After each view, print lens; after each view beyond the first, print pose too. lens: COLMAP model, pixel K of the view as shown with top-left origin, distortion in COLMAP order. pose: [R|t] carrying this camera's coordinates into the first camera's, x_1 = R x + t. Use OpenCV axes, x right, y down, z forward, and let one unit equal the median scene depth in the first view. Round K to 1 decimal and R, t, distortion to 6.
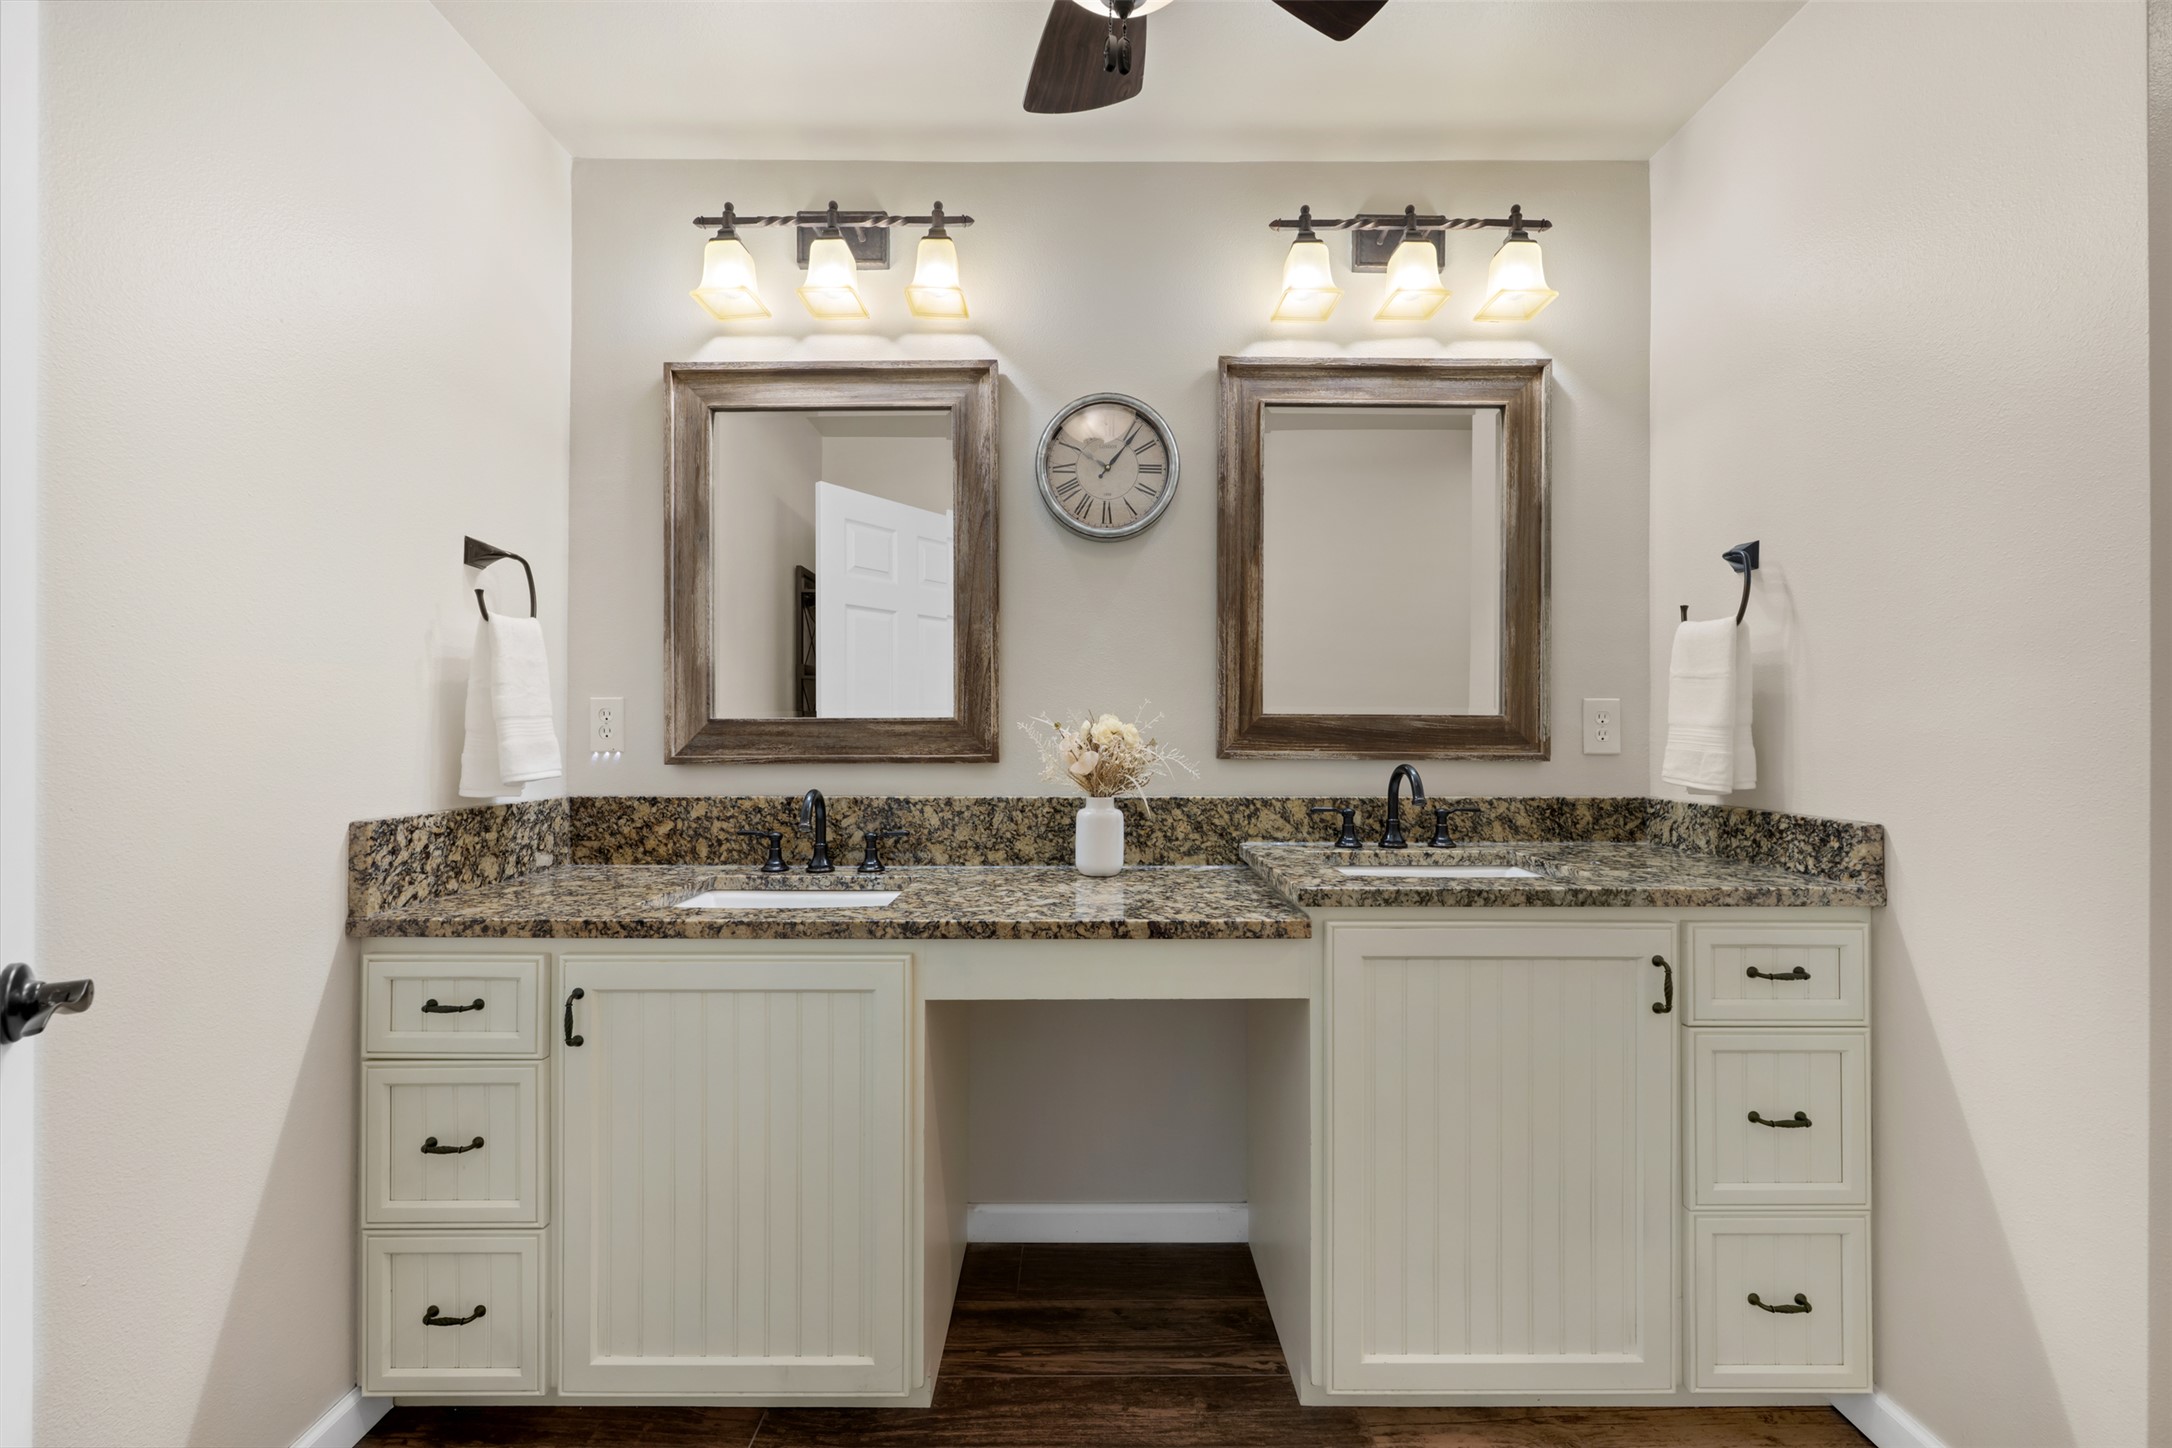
lens RADIAL K [[861.7, 0, 1084.2], [0, 861.7, 712.3], [0, 0, 1]] dist [-0.002761, 0.000232]
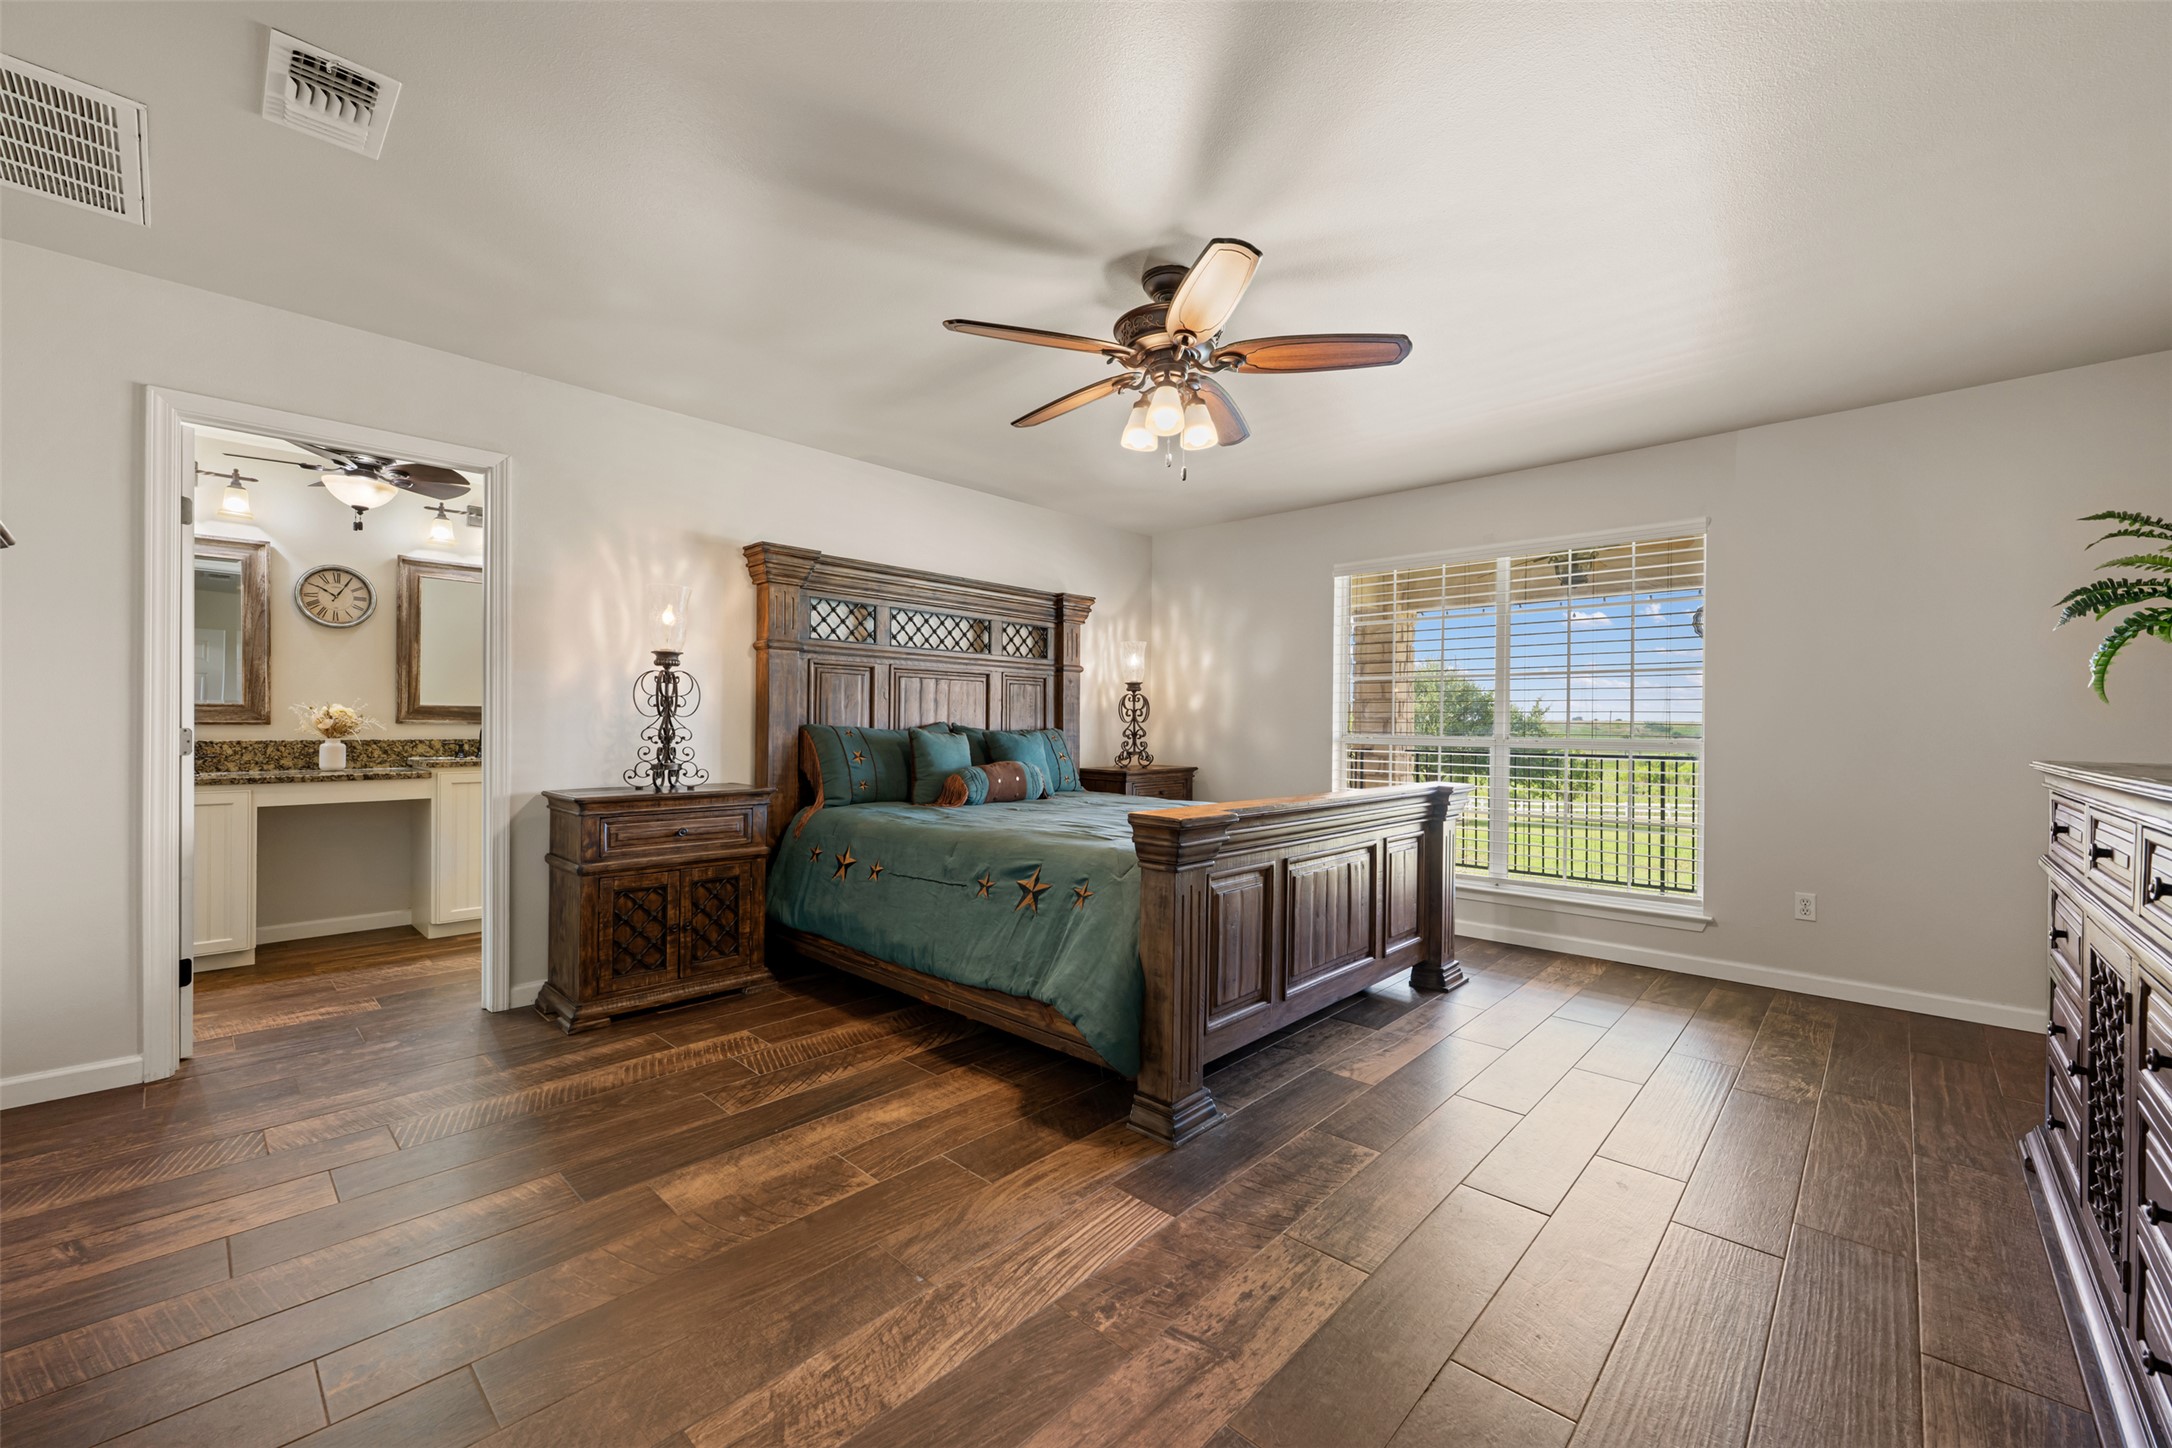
lens RADIAL K [[858.5, 0, 1084.5], [0, 858.5, 729.0], [0, 0, 1]] dist [-0.000853, 0.000336]
pose [[0.689662, 0.001293, 0.724131, -0.257622], [-0.017612, 0.999733, 0.014988, -0.000090], [-0.723918, -0.023090, 0.689500, -2.066570]]
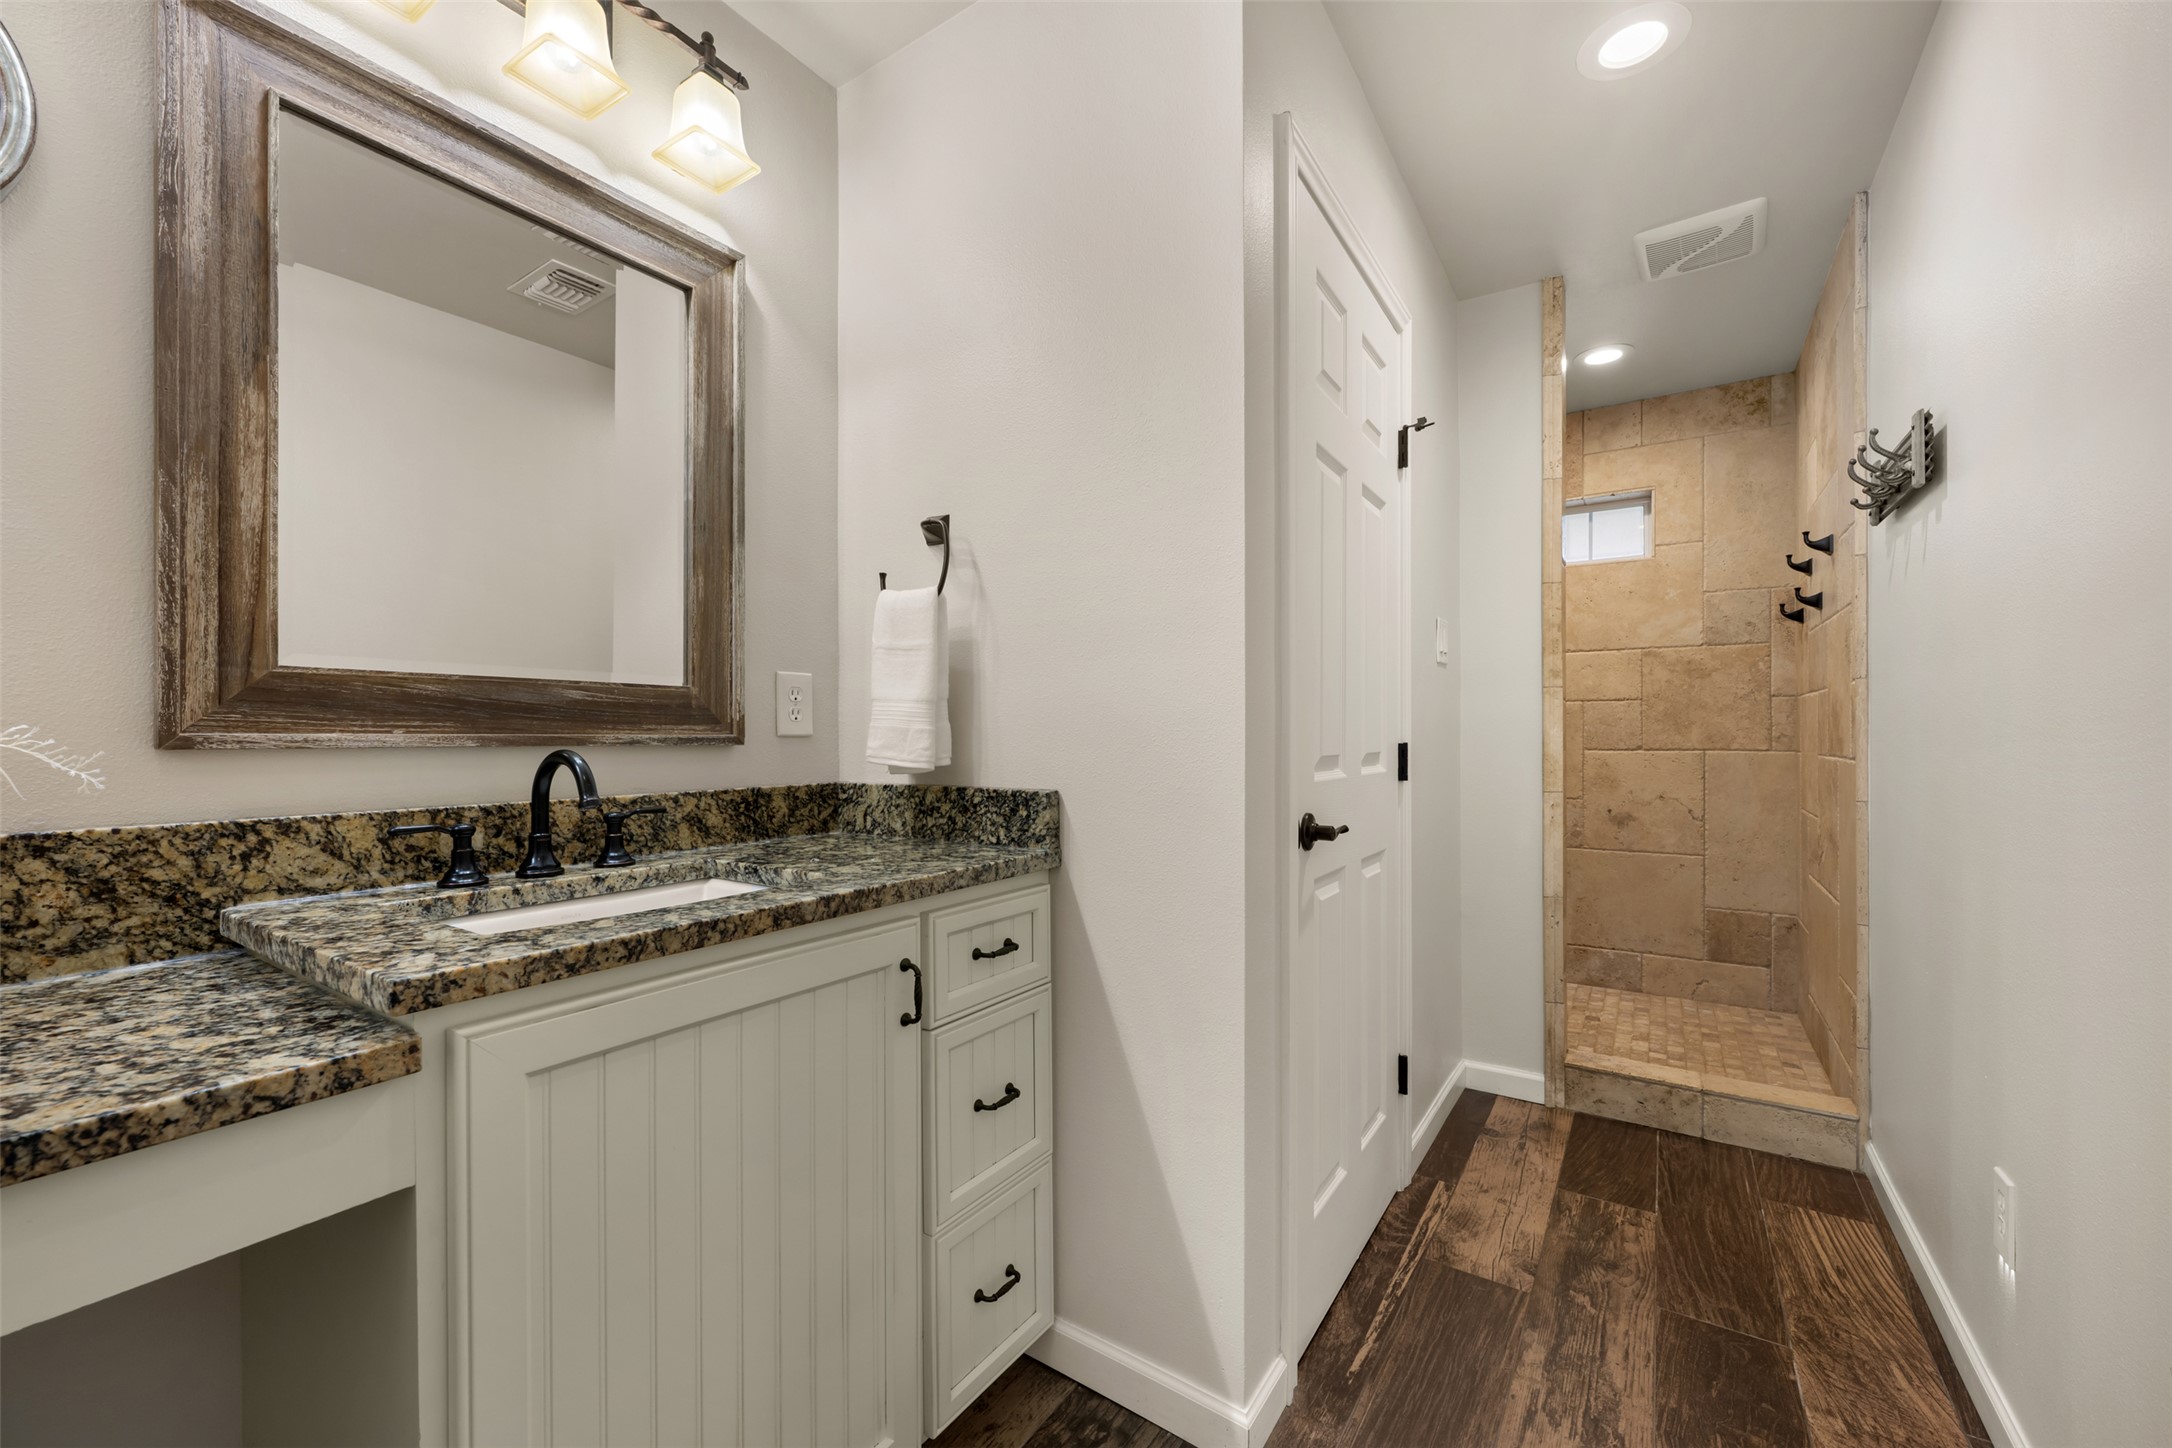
lens RADIAL K [[863.2, 0, 1083.9], [0, 863.2, 736.0], [0, 0, 1]] dist [-0.001404, 0.000195]
pose [[0.561653, -0.007101, 0.827342, 0.042464], [-0.008490, 0.999861, 0.014344, 0.034818], [-0.827329, -0.015080, 0.561515, 0.274140]]
